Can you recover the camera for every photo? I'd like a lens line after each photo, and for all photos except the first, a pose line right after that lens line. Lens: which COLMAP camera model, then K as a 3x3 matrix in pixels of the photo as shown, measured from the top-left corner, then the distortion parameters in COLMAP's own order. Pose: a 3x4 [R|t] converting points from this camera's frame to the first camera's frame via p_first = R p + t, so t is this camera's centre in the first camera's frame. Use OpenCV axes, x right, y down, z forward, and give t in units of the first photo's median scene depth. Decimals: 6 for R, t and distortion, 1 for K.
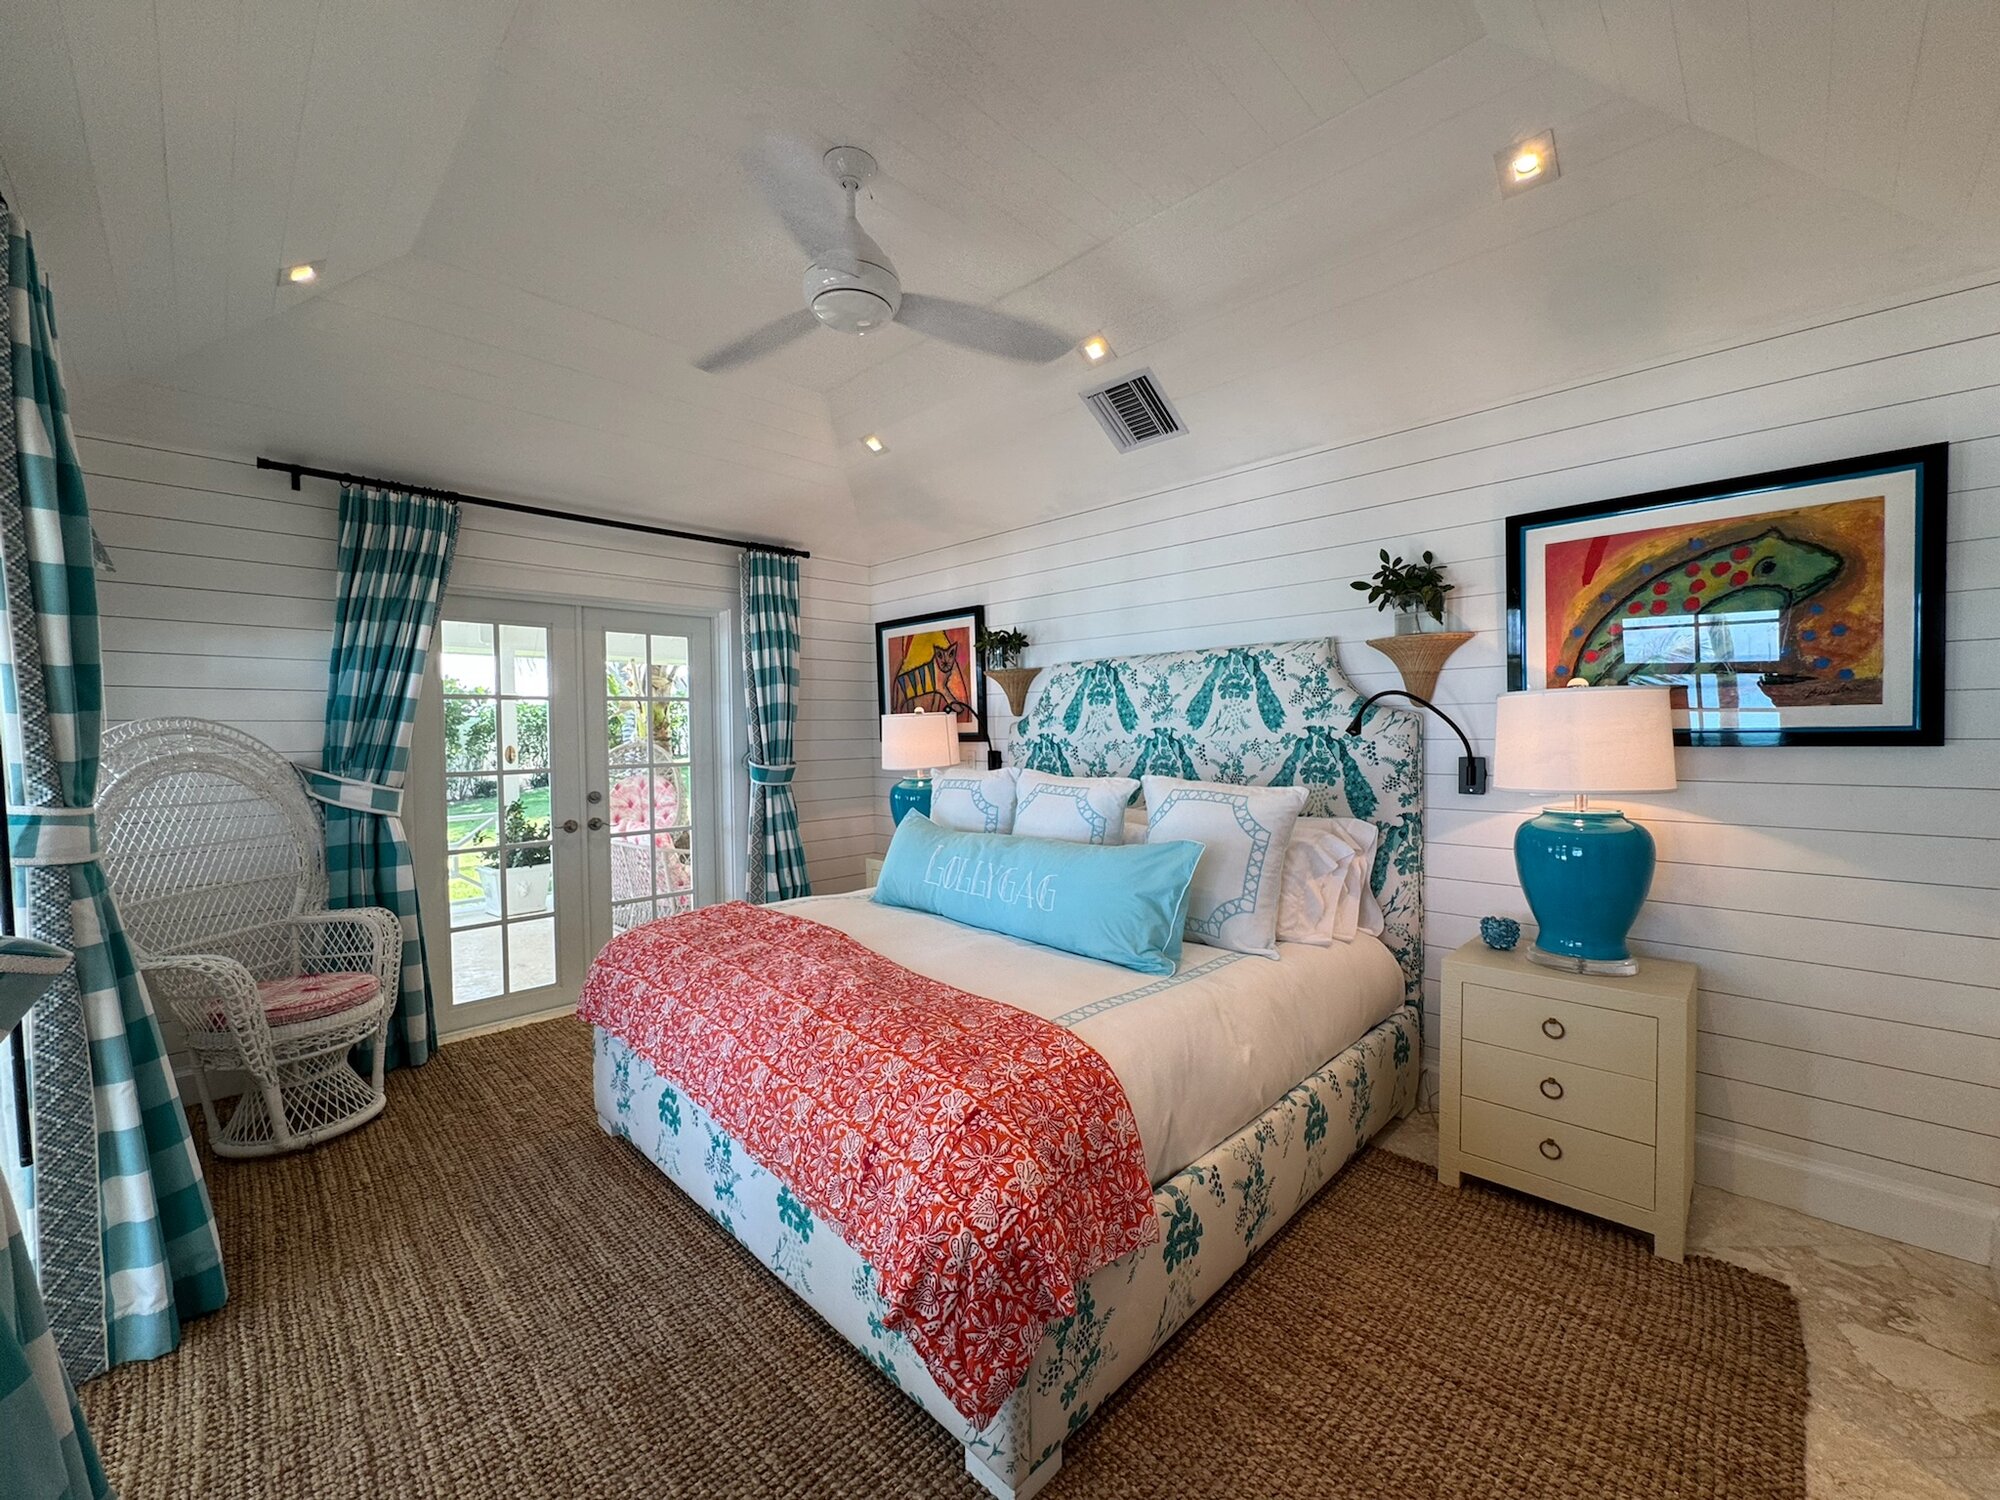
lens RADIAL K [[801.0, 0, 996.0], [0, 801.0, 749.3], [0, 0, 1]] dist [-0.003228, -0.000114]
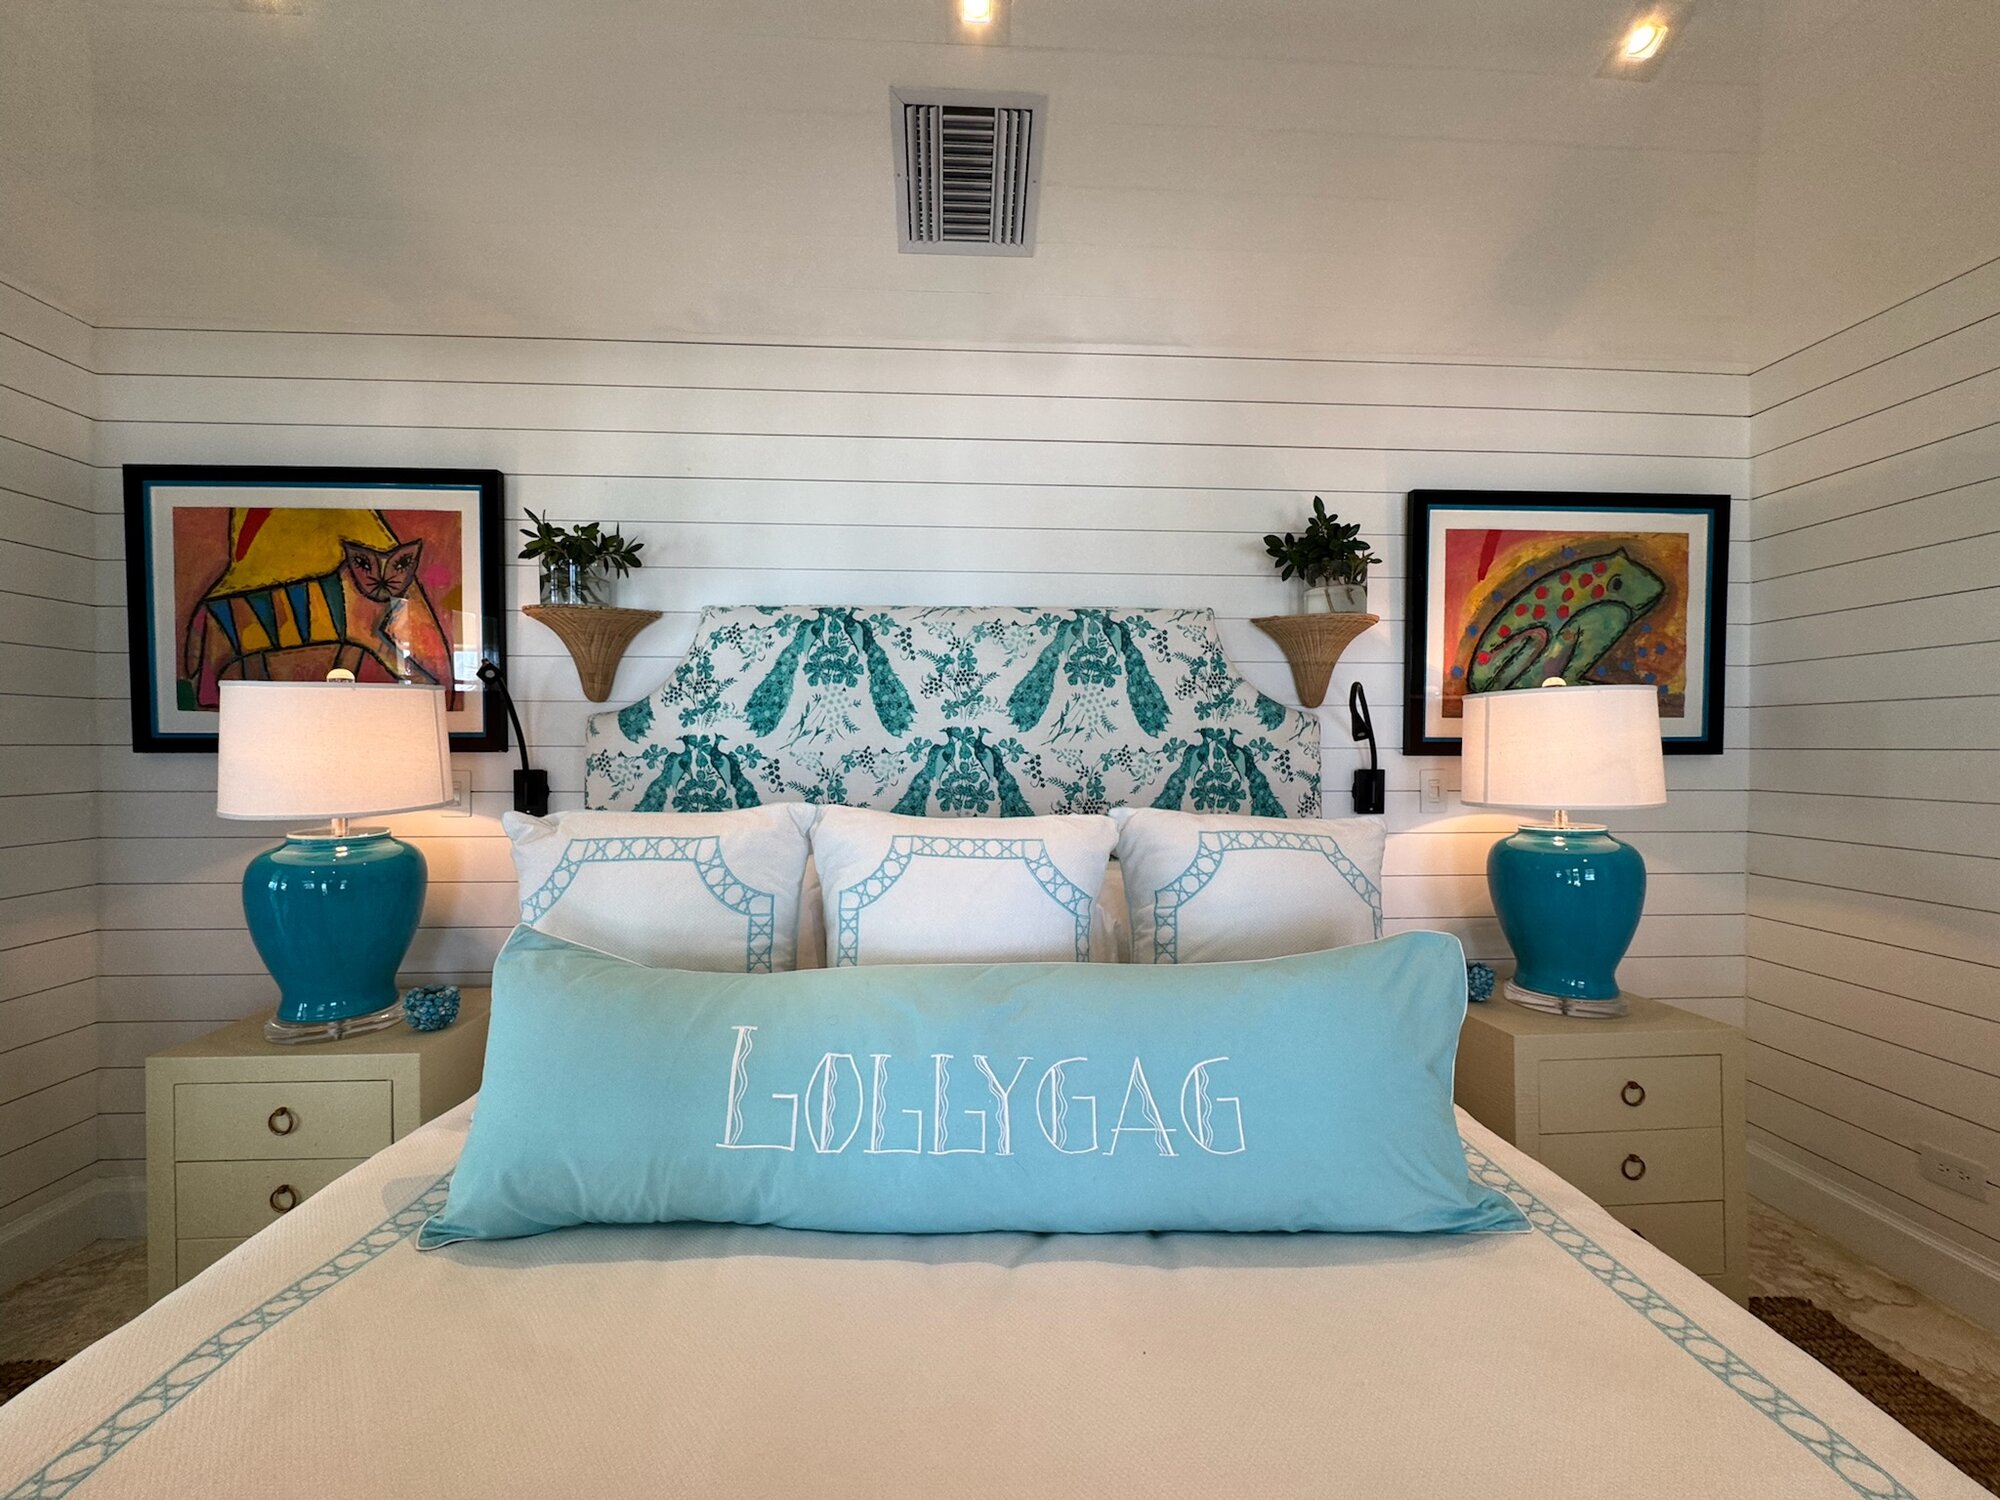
lens RADIAL K [[801.0, 0, 996.0], [0, 801.0, 749.3], [0, 0, 1]] dist [-0.003228, -0.000114]
pose [[0.668592, 0.010105, 0.743561, -0.237813], [0.008230, 0.999746, -0.020986, 0.002670], [-0.743584, 0.020151, 0.668339, 0.607773]]
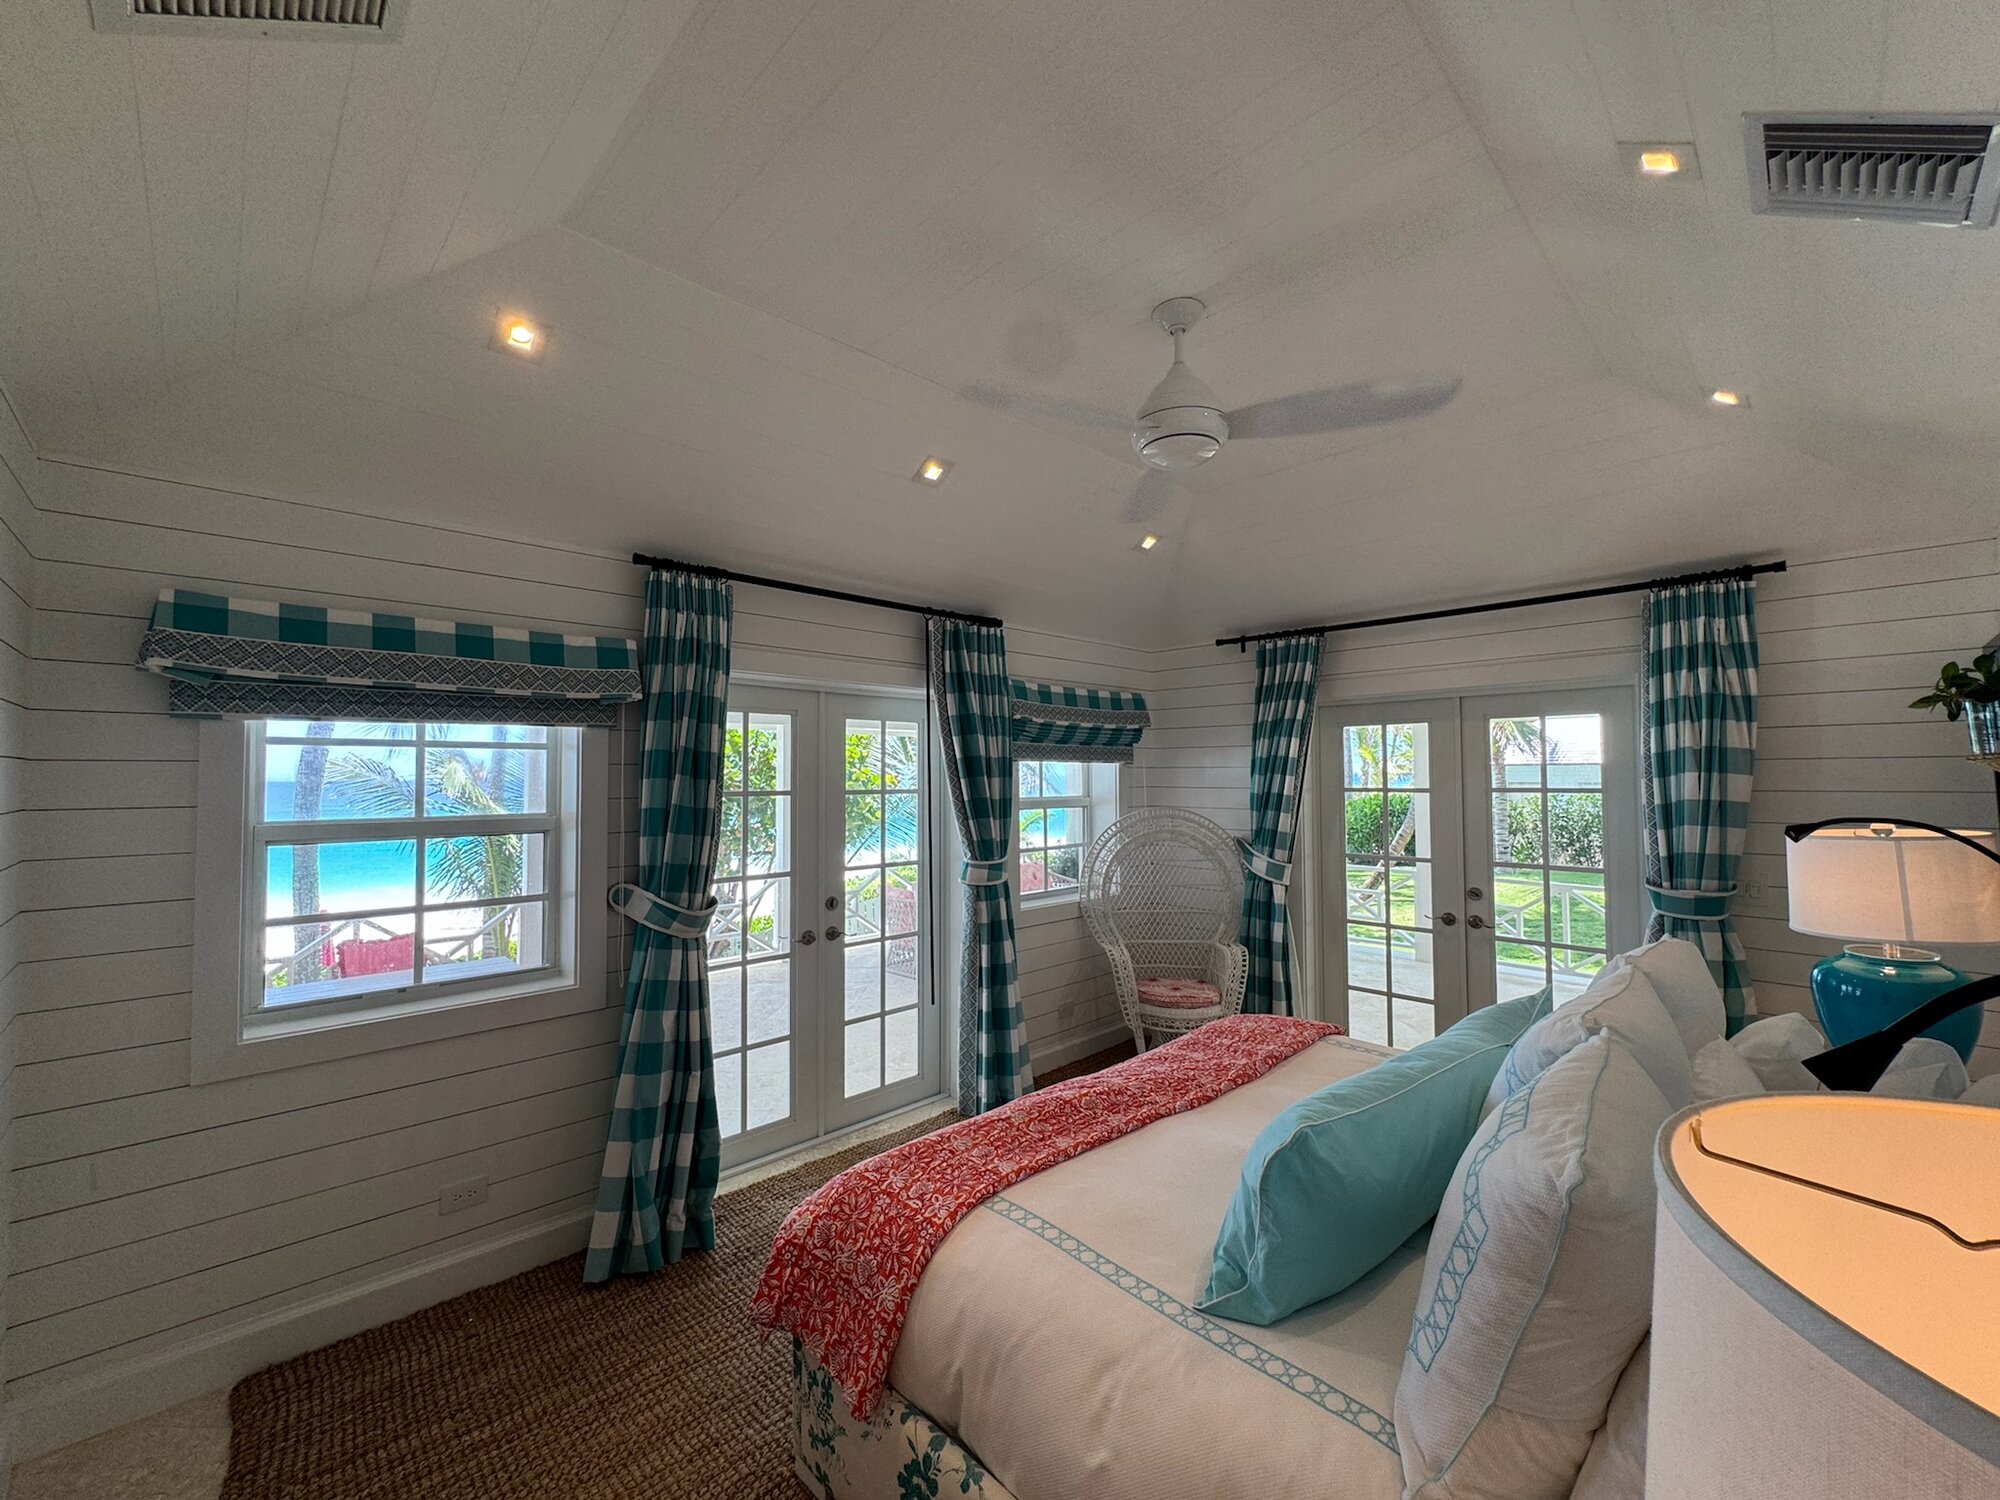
lens RADIAL K [[801.0, 0, 996.0], [0, 801.0, 749.3], [0, 0, 1]] dist [-0.003228, -0.000114]
pose [[-0.018427, -0.018292, -0.999663, 0.590412], [-0.017242, 0.999690, -0.017975, -0.108261], [0.999682, 0.016905, -0.018737, 0.558746]]
